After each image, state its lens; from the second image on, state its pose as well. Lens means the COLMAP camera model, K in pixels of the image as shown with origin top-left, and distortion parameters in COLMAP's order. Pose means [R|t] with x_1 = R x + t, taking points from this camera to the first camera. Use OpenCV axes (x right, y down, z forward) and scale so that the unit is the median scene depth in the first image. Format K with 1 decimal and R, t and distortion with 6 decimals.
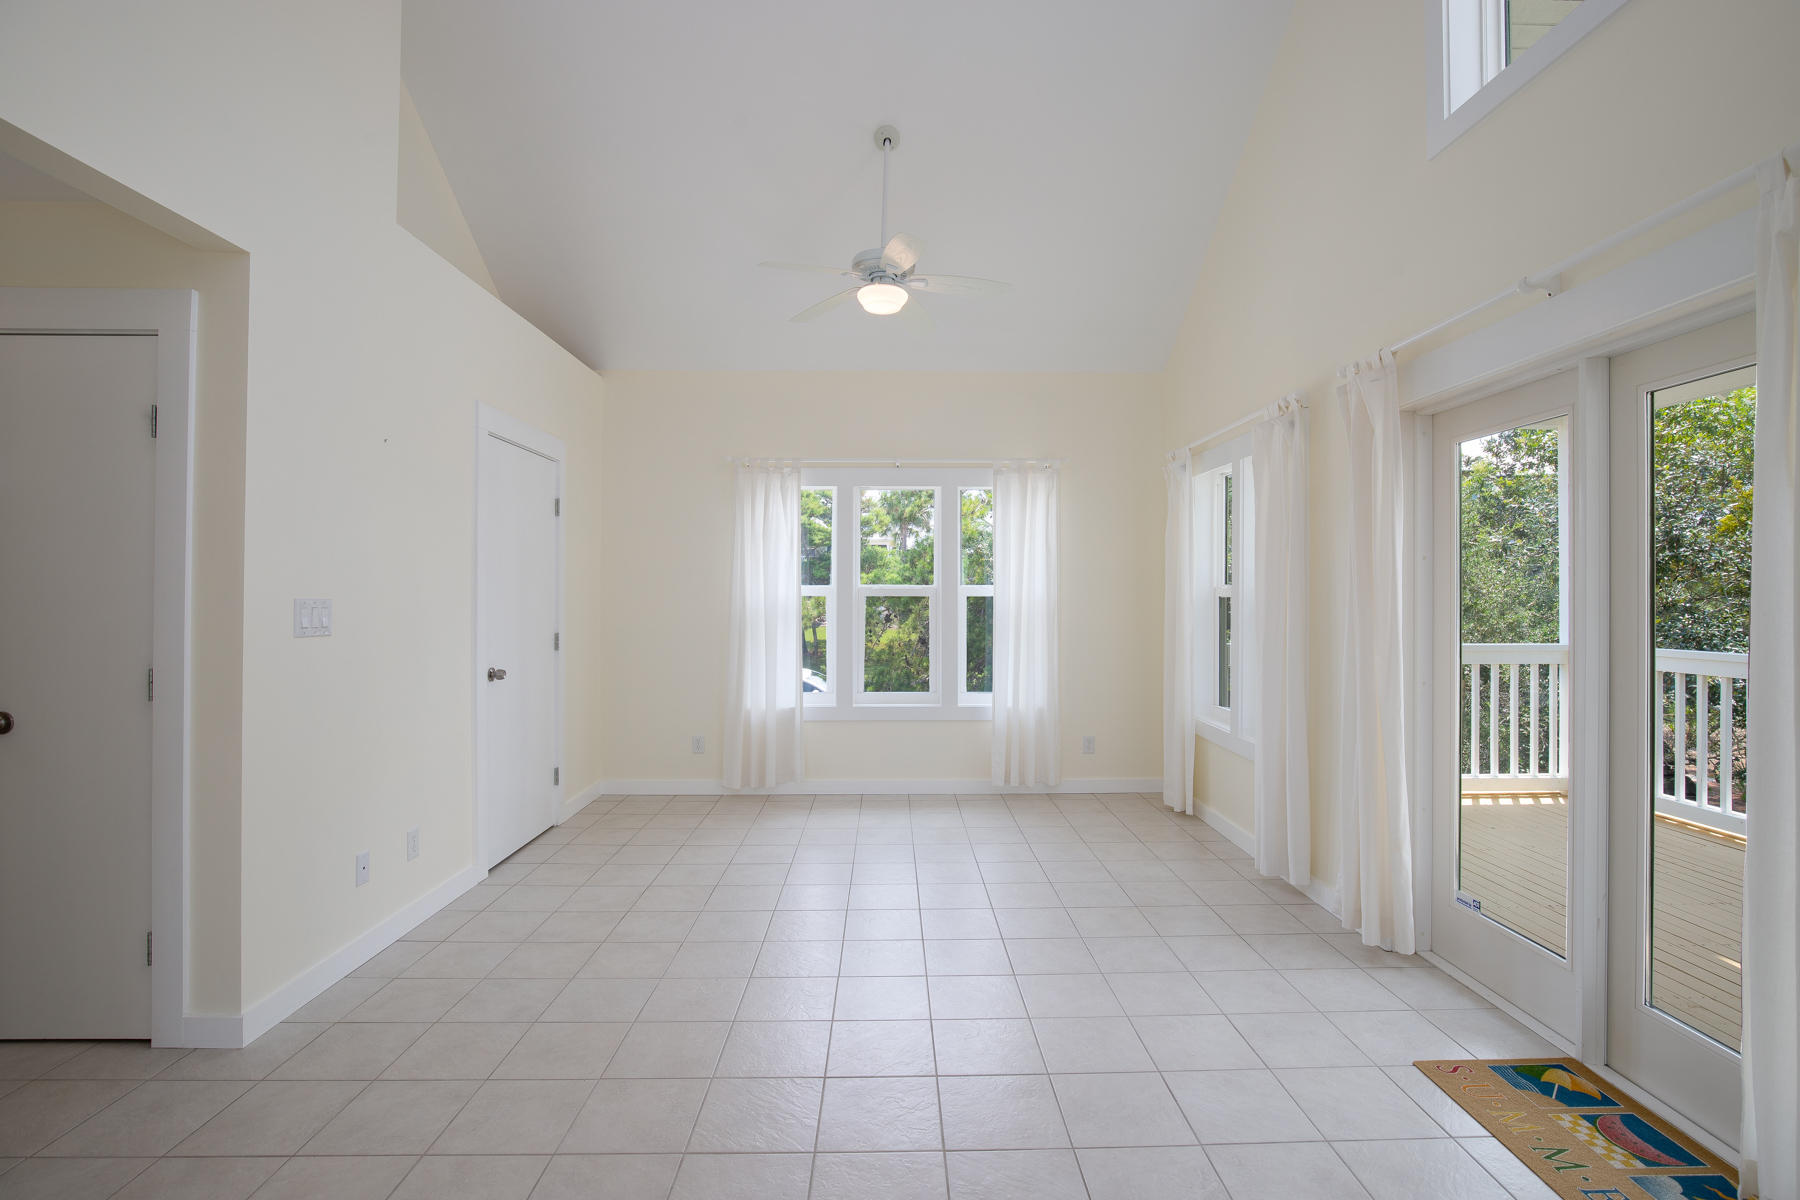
lens RADIAL K [[829.3, 0, 903.5], [0, 829.3, 599.4], [0, 0, 1]] dist [-0.020602, 0.005423]
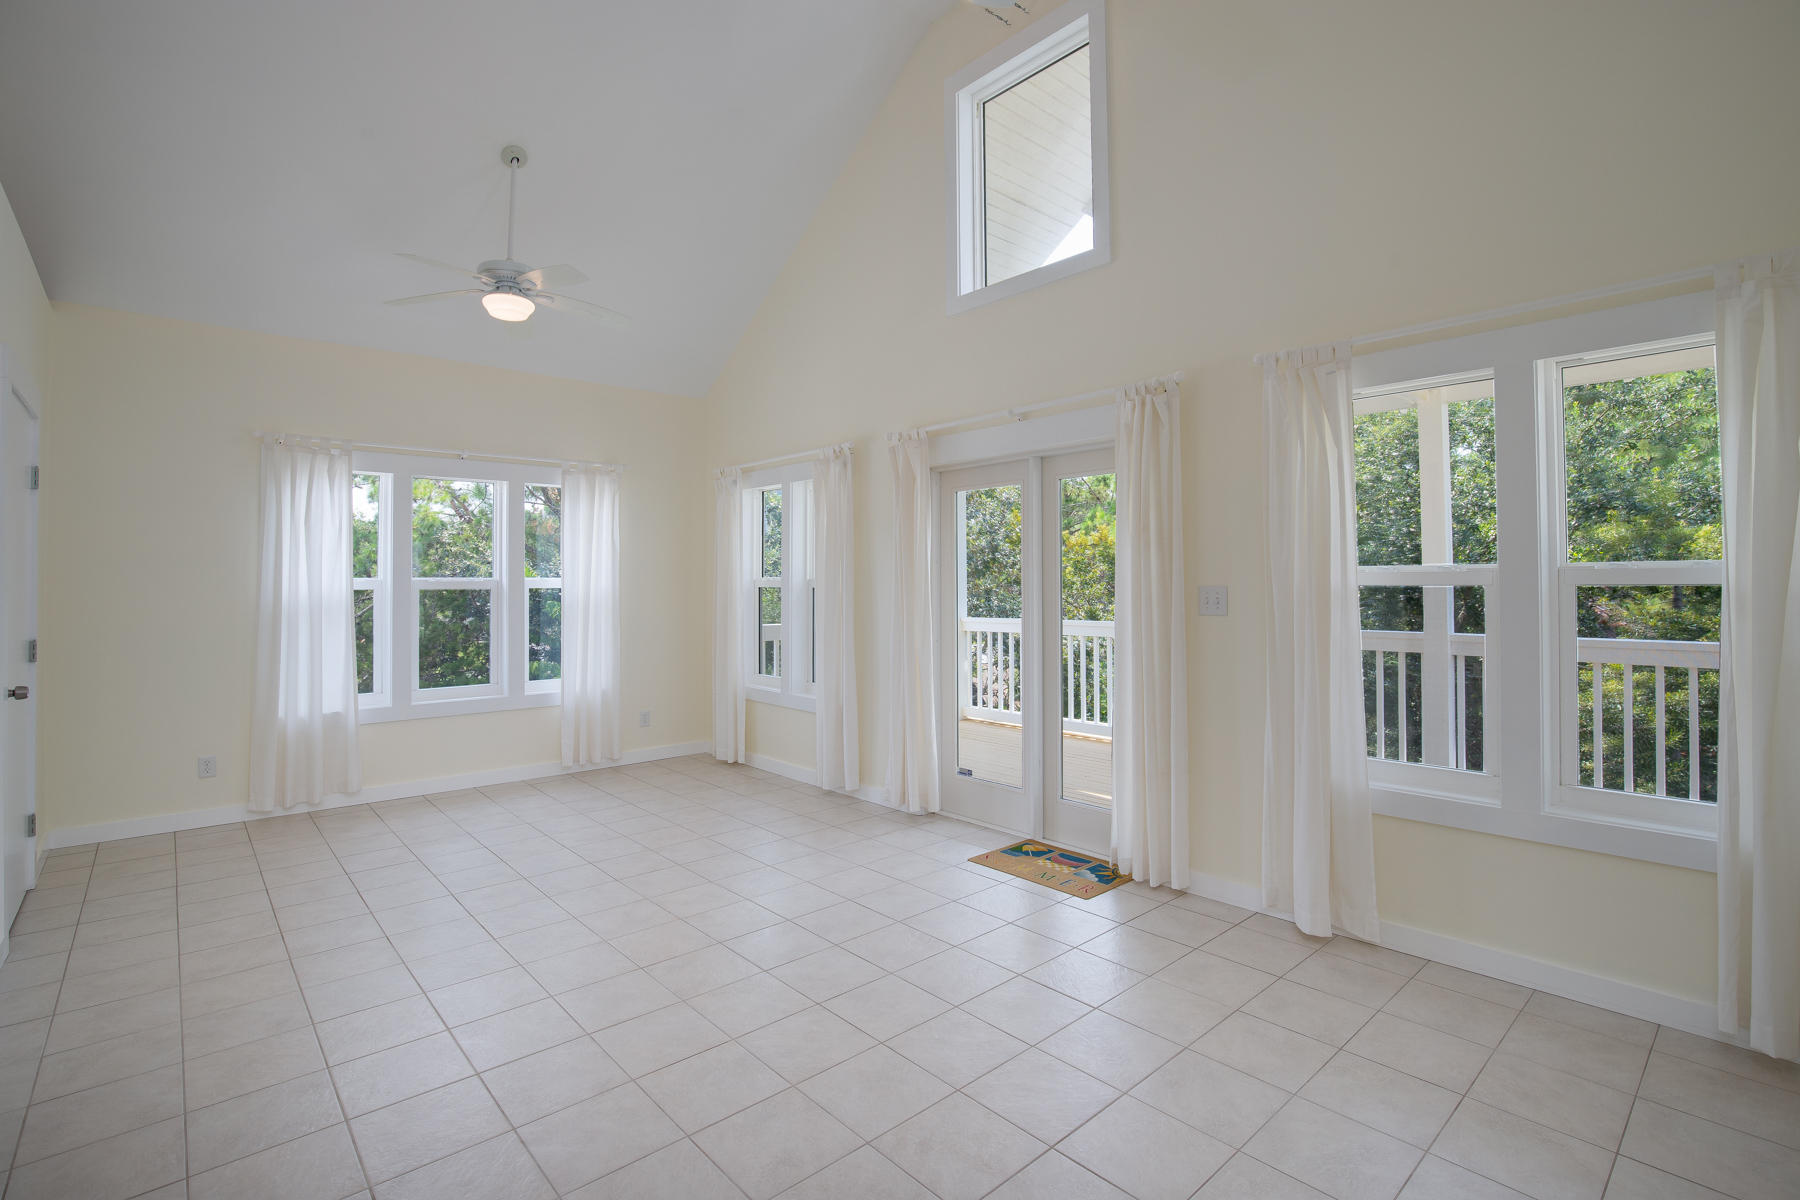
lens RADIAL K [[835.6, 0, 911.8], [0, 835.6, 591.1], [0, 0, 1]] dist [-0.050561, 0.013803]
pose [[0.749761, -0.008766, 0.661651, -0.289253], [0.008012, 0.999959, 0.004169, -0.001184], [-0.661660, 0.002175, 0.749801, -0.106033]]
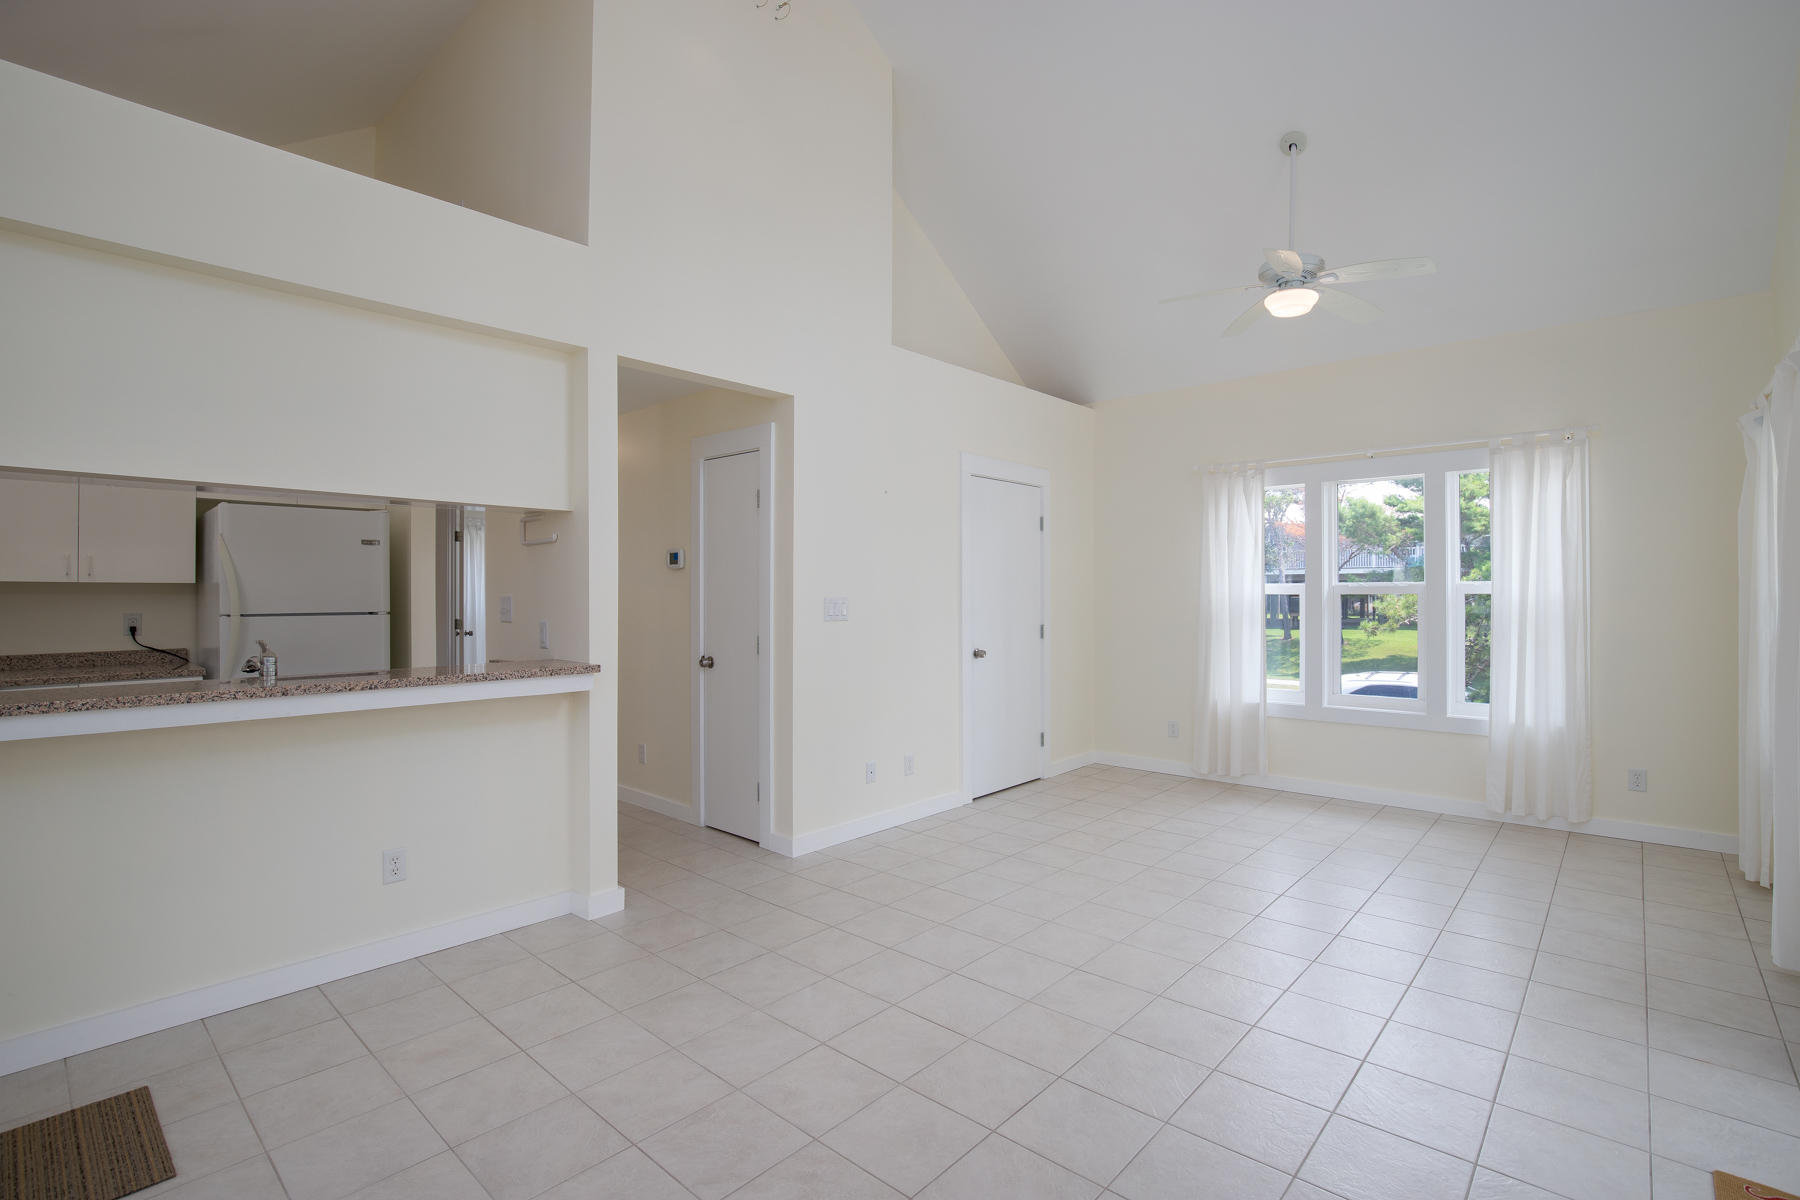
lens RADIAL K [[833.0, 0, 900.0], [0, 833.0, 600.0], [0, 0, 1]] dist [-0.028367, 0.000056]
pose [[0.730768, 0.002431, -0.682622, 0.272479], [-0.000200, 0.999994, 0.003347, -0.000228], [0.682626, -0.002310, 0.730764, -0.060853]]
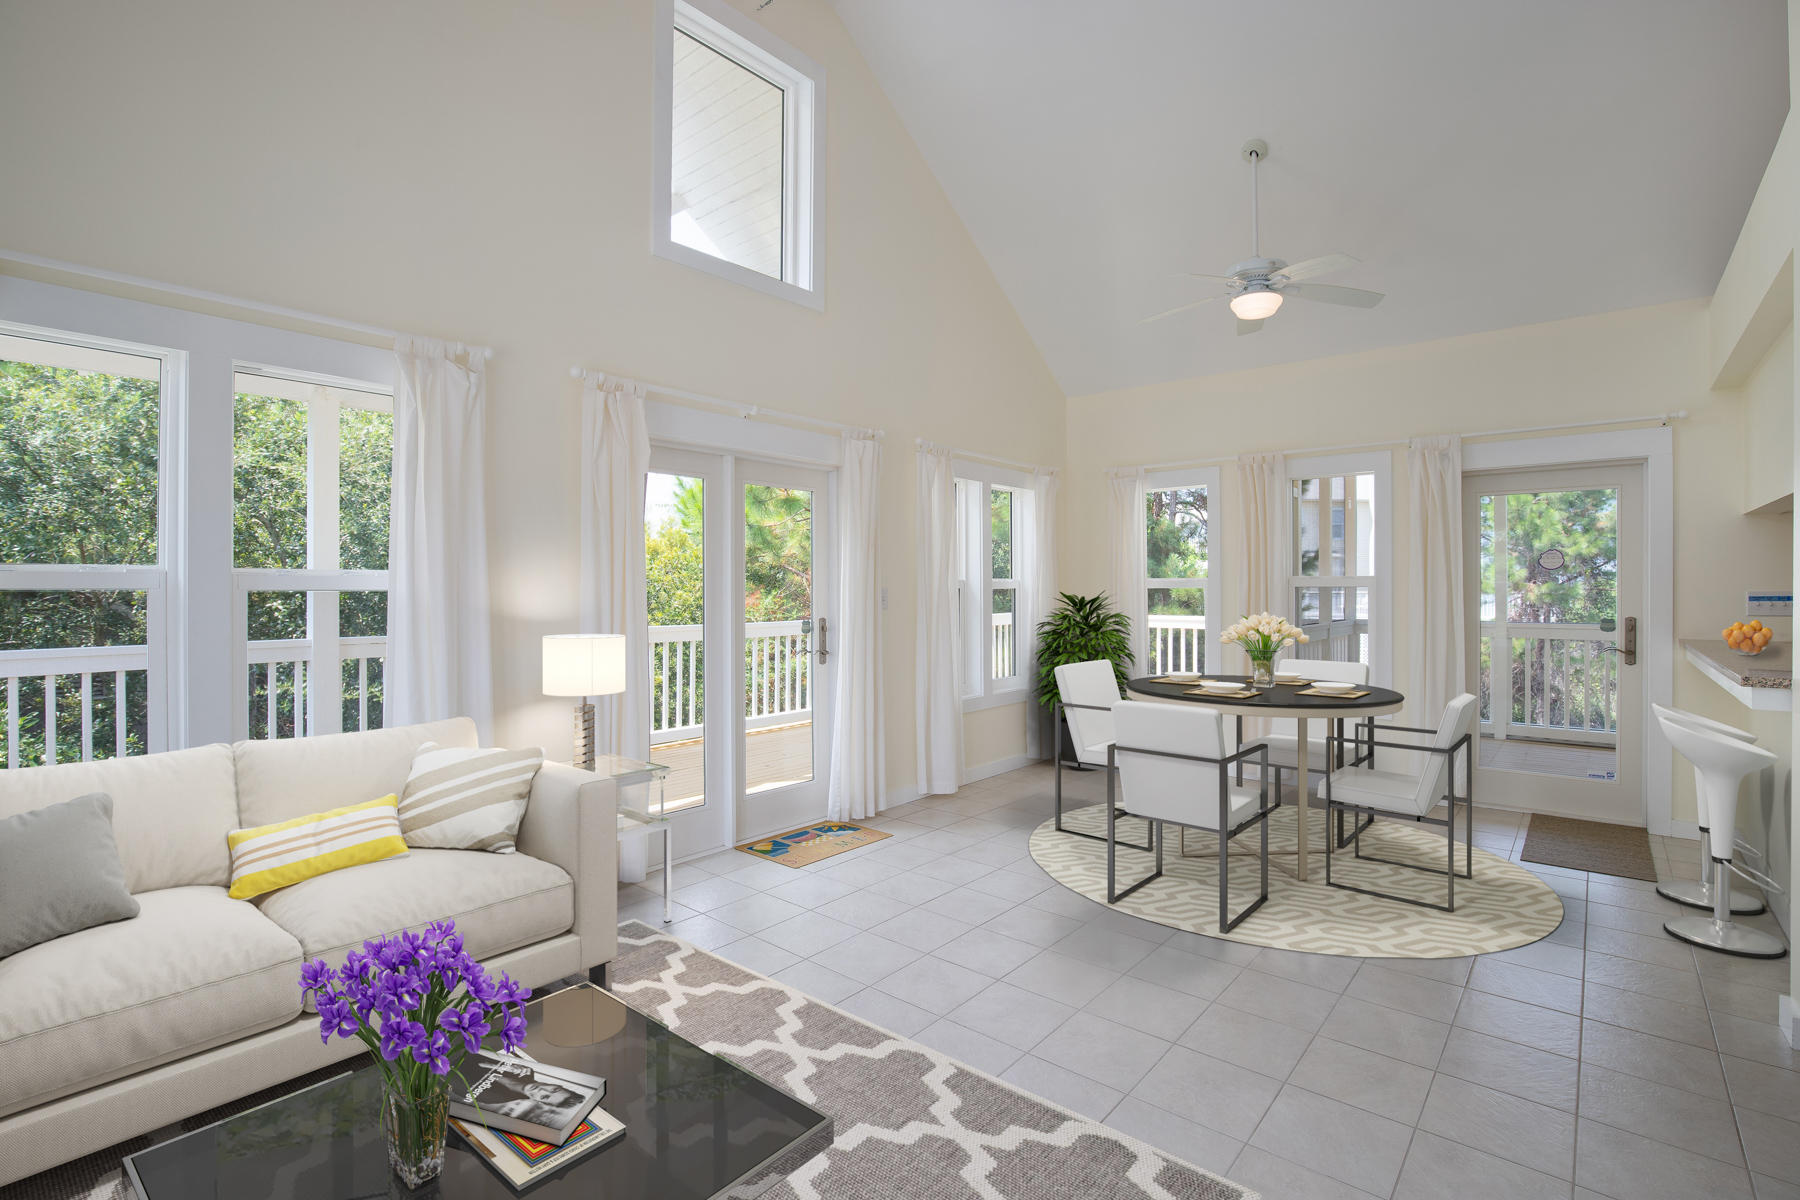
lens RADIAL K [[835.6, 0, 911.8], [0, 835.6, 591.1], [0, 0, 1]] dist [-0.050561, 0.013803]
pose [[-0.758211, -0.003471, 0.652000, -0.318748], [-0.002685, 0.999994, 0.002201, -0.002800], [-0.652004, -0.000081, -0.758216, 1.021074]]
